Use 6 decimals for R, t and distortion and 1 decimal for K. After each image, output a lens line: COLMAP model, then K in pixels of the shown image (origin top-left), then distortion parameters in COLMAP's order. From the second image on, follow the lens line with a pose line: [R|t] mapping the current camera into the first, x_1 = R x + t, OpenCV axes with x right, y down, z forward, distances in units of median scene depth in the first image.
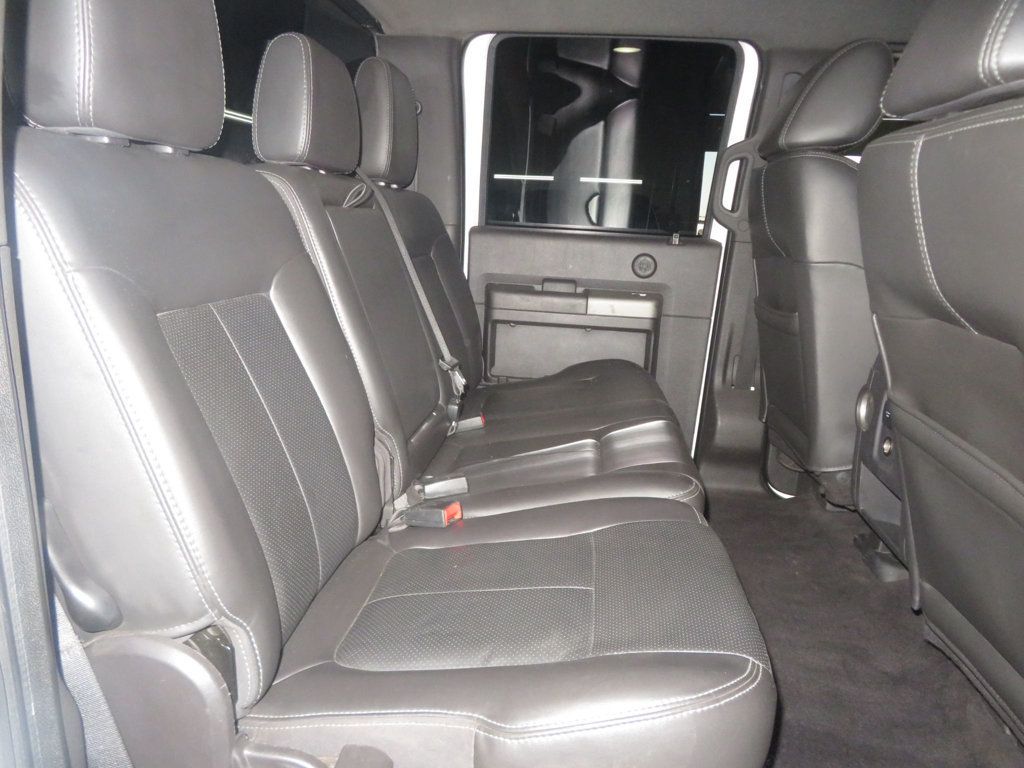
lens RADIAL K [[748.2, 0, 508.9], [0, 748.2, 374.9], [0, 0, 1]] dist [-0.007110, 0.013321]
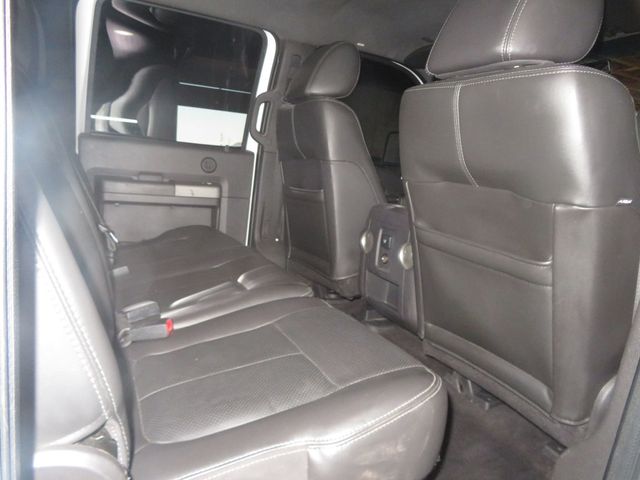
lens RADIAL K [[467.6, 0, 319.5], [0, 467.6, 230.8], [0, 0, 1]] dist [-0.007110, 0.013321]
pose [[0.845033, -0.044266, 0.532879, -0.251323], [0.062520, 0.997911, -0.016248, 0.035841], [-0.531046, 0.047045, 0.846036, 0.105115]]
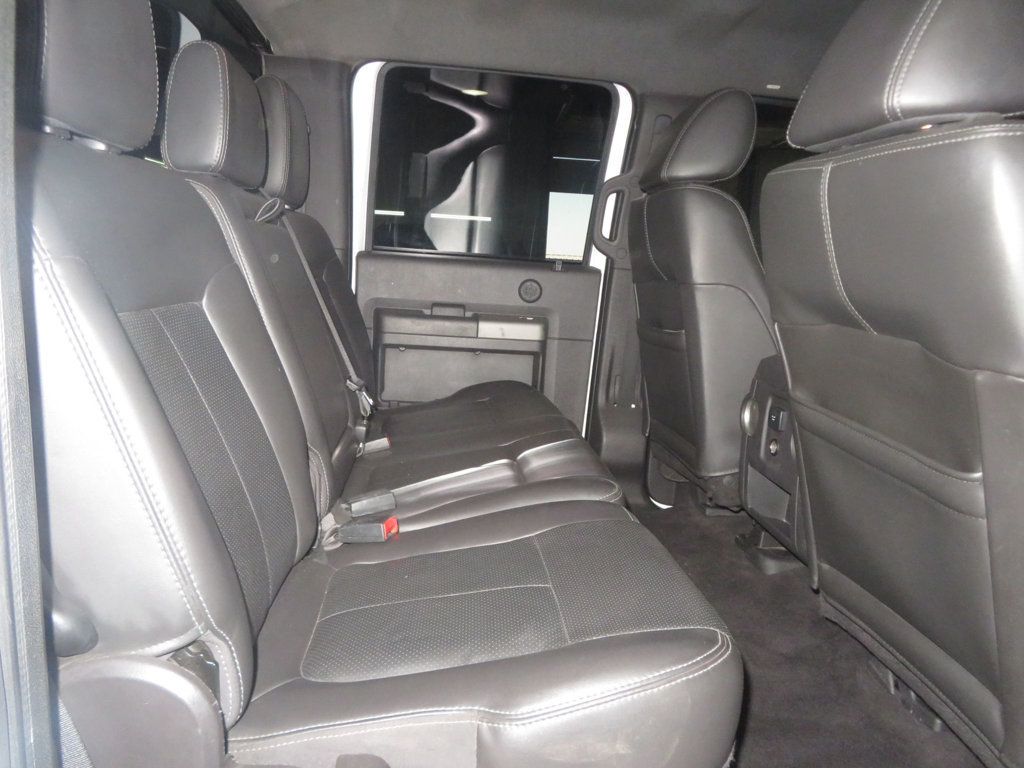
lens RADIAL K [[748.2, 0, 513.0], [0, 748.2, 371.5], [0, 0, 1]] dist [-0.007110, 0.013321]
pose [[0.977955, -0.015492, 0.208241, -0.103046], [0.026280, 0.998446, -0.049141, 0.028298], [-0.207156, 0.053530, 0.976842, -0.008783]]
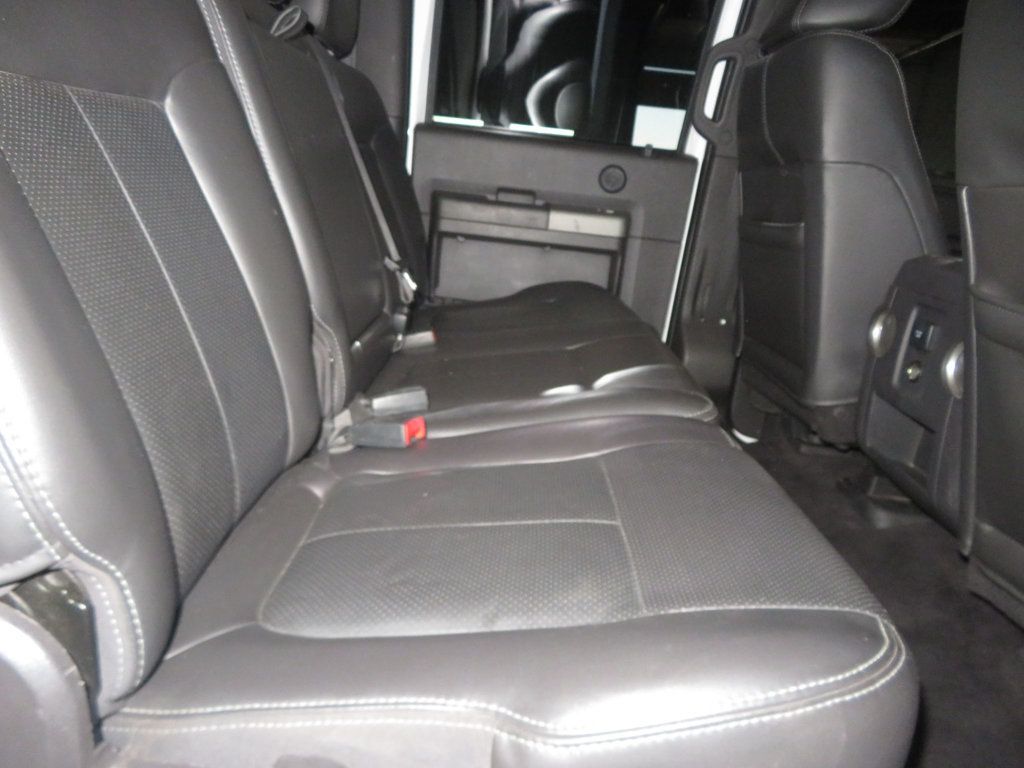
lens RADIAL K [[748.2, 0, 512.3], [0, 748.2, 382.0], [0, 0, 1]] dist [-0.007110, 0.013321]
pose [[0.992583, 0.030329, 0.117722, -0.057956], [-0.038136, 0.997180, 0.064635, 0.071092], [-0.115429, -0.068645, 0.990941, 0.200589]]
